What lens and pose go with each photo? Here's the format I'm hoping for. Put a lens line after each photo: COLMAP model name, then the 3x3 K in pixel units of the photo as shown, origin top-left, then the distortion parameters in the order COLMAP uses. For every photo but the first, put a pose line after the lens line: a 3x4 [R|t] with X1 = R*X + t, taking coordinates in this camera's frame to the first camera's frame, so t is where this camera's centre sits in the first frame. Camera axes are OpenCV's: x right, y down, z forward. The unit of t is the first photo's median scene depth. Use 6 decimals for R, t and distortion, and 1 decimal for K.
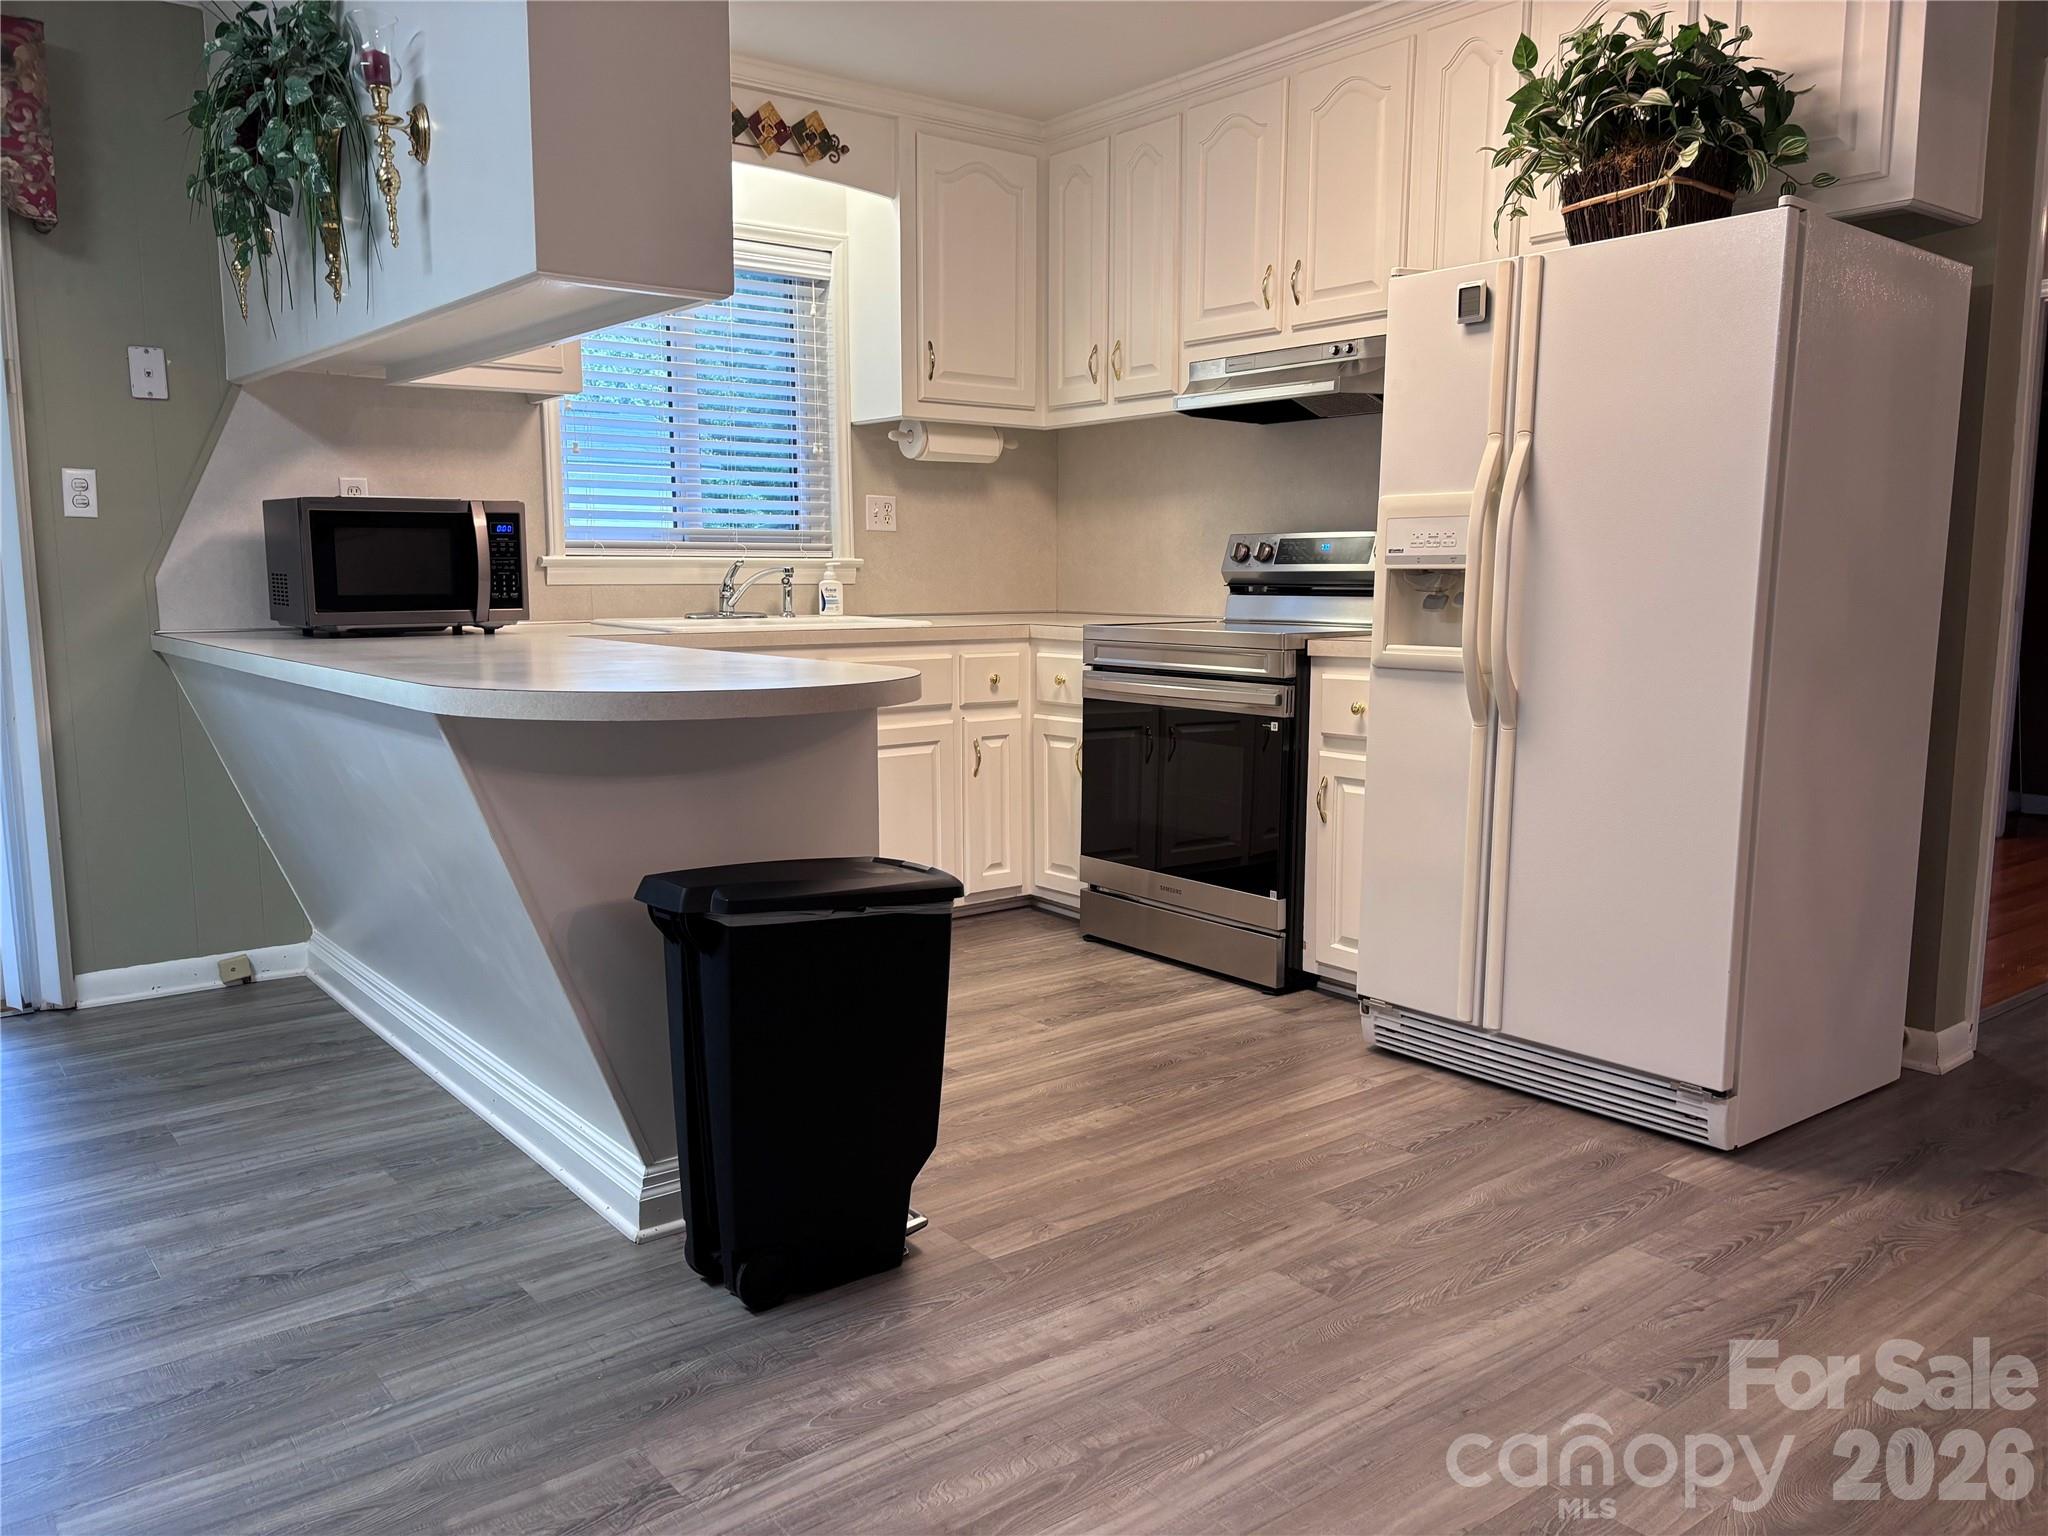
lens RADIAL K [[1558.6, 0, 1024.0], [0, 1558.6, 768.0], [0, 0, 1]] dist [0.046536, -0.003756]
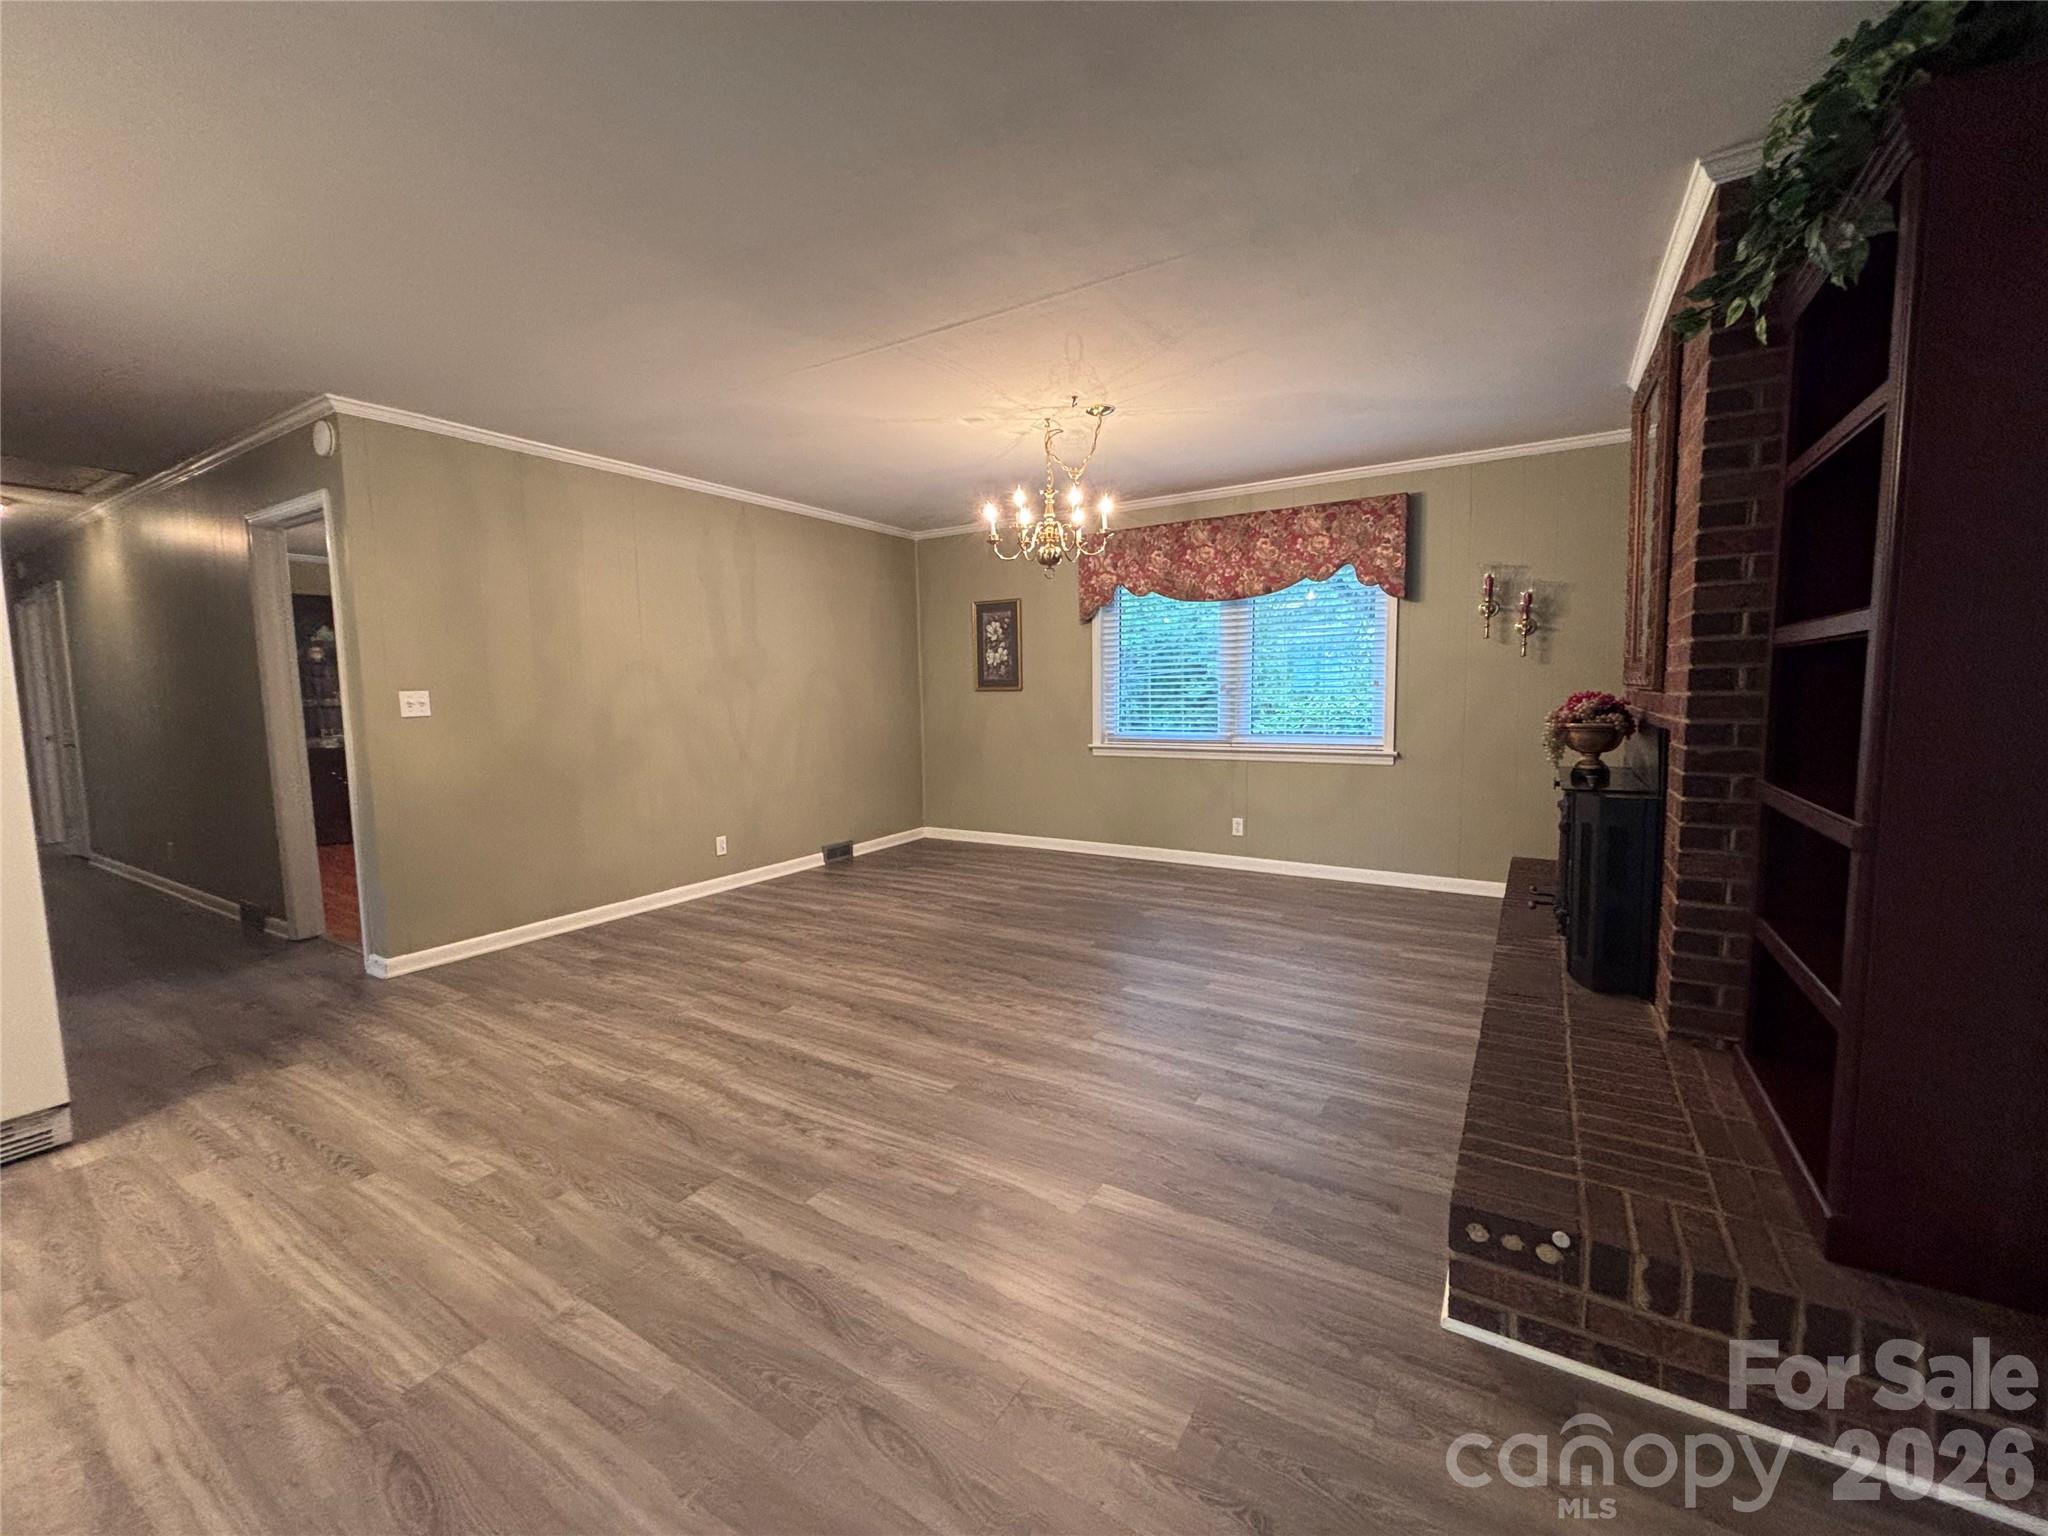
lens RADIAL K [[823.5, 0, 1024.0], [0, 823.5, 768.0], [0, 0, 1]] dist [0.007622, -0.000044]
pose [[-0.350419, -0.079338, 0.933227, -0.455856], [0.142072, 0.980373, 0.136693, -0.066719], [-0.925755, 0.180485, -0.332269, 0.282215]]
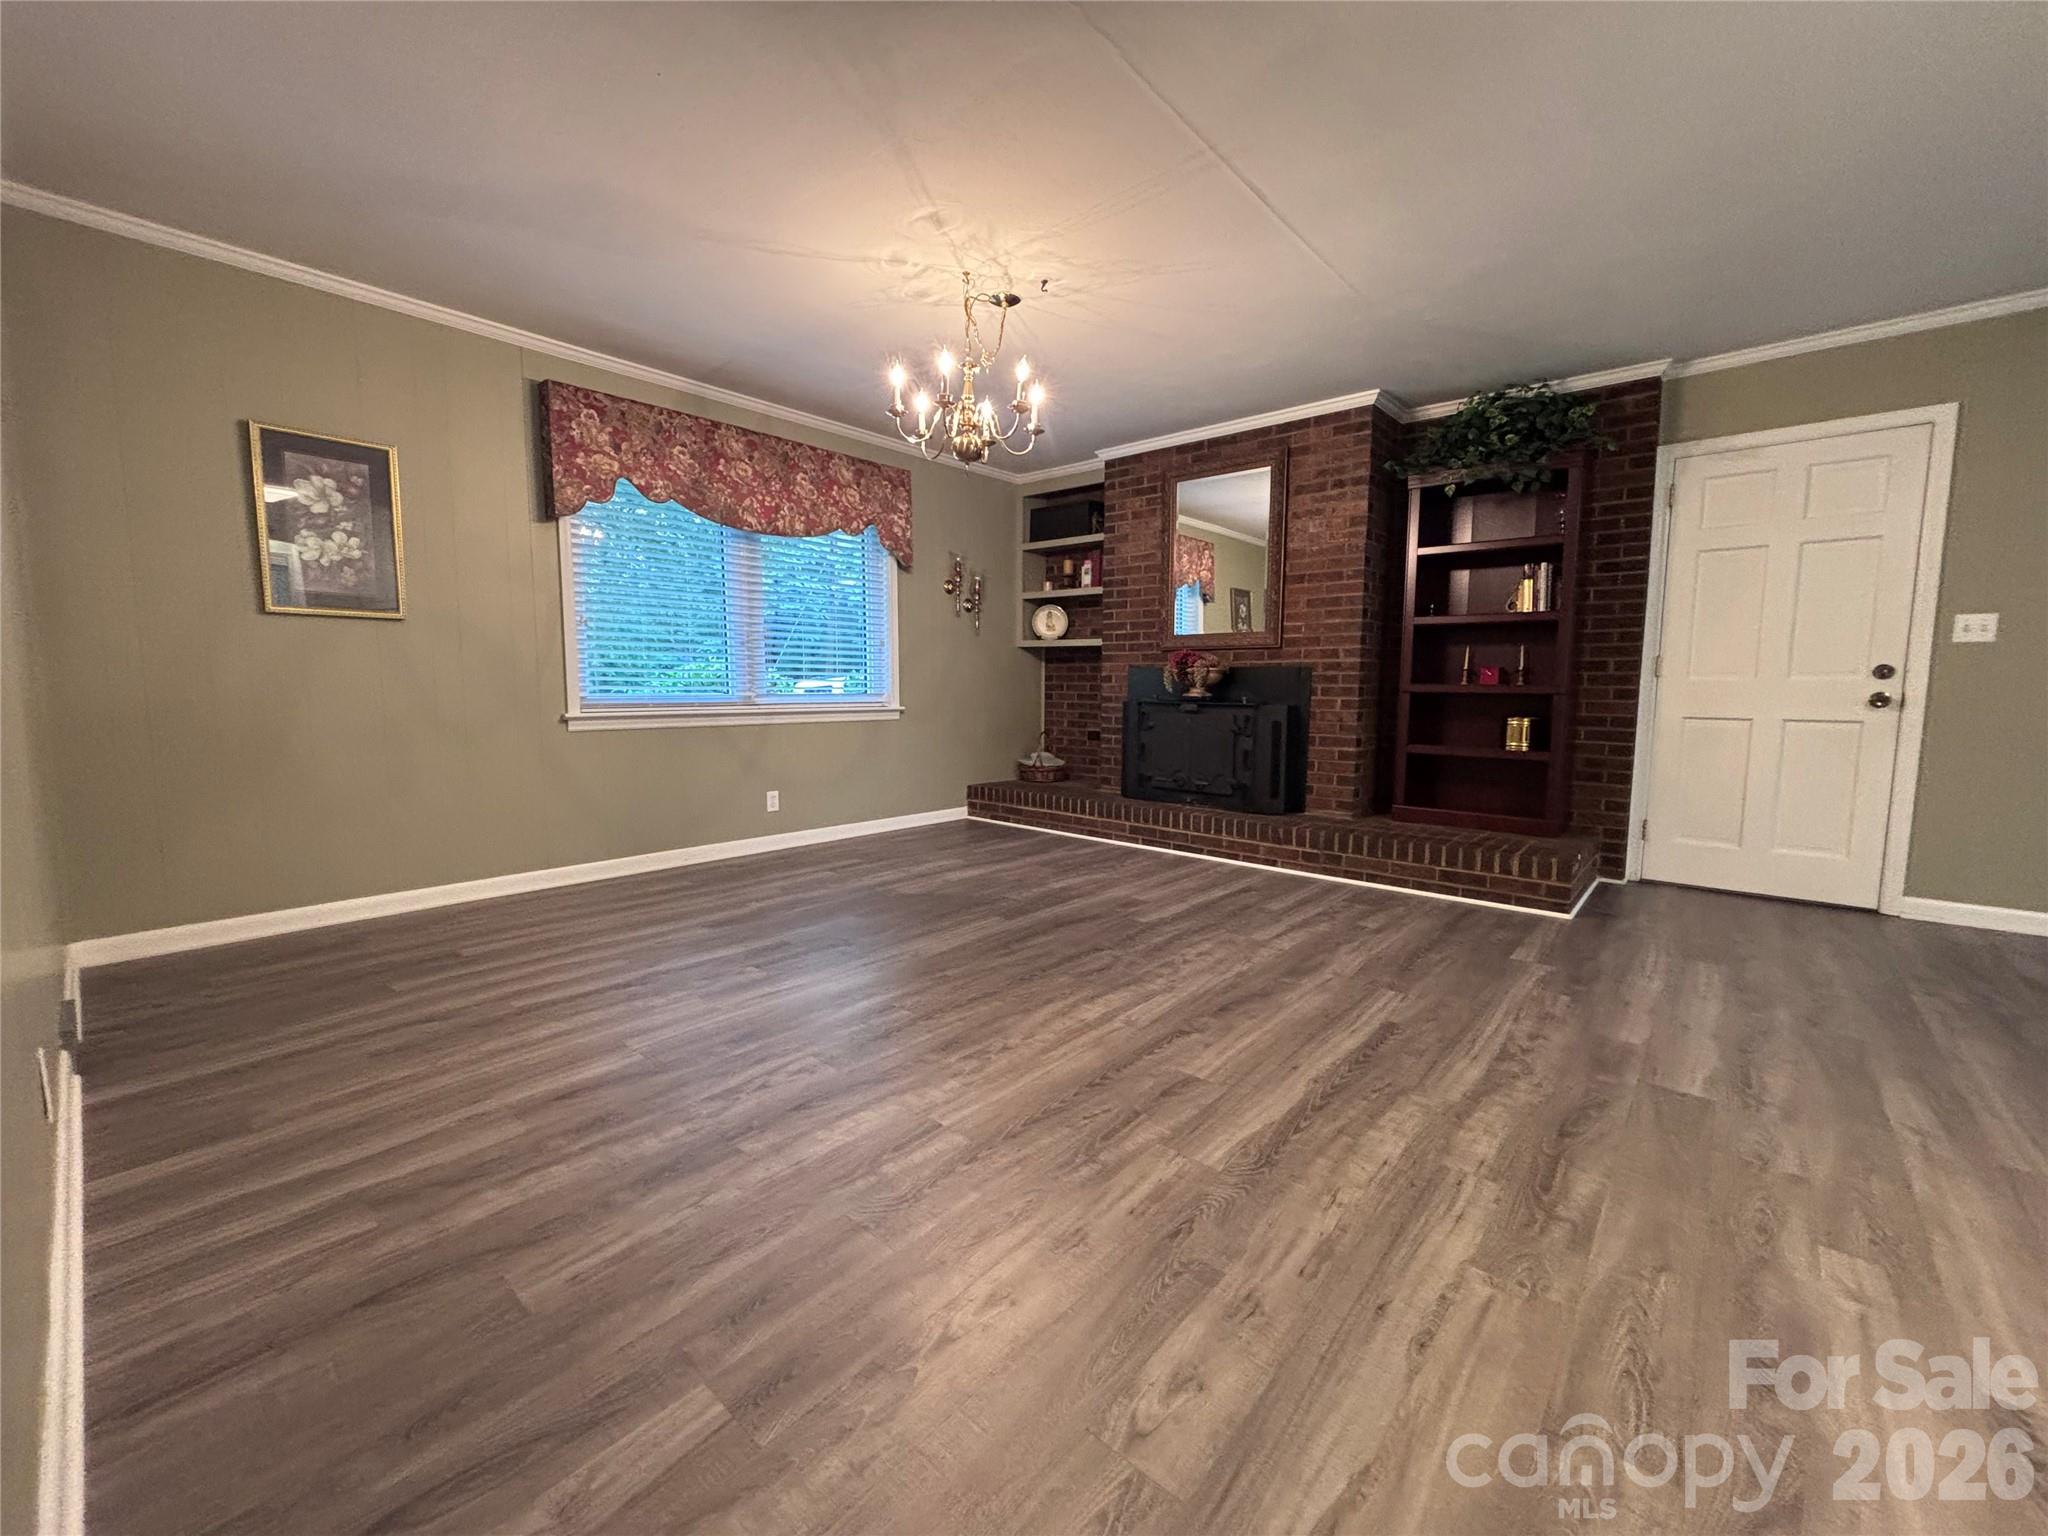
lens RADIAL K [[827.0, 0, 1024.0], [0, 827.0, 768.0], [0, 0, 1]] dist [0.000031, -0.000376]
pose [[-0.980533, 0.017298, -0.195591, 0.632032], [-0.029032, 0.972393, 0.231538, -0.064927], [0.194196, 0.232709, -0.952961, 0.732297]]
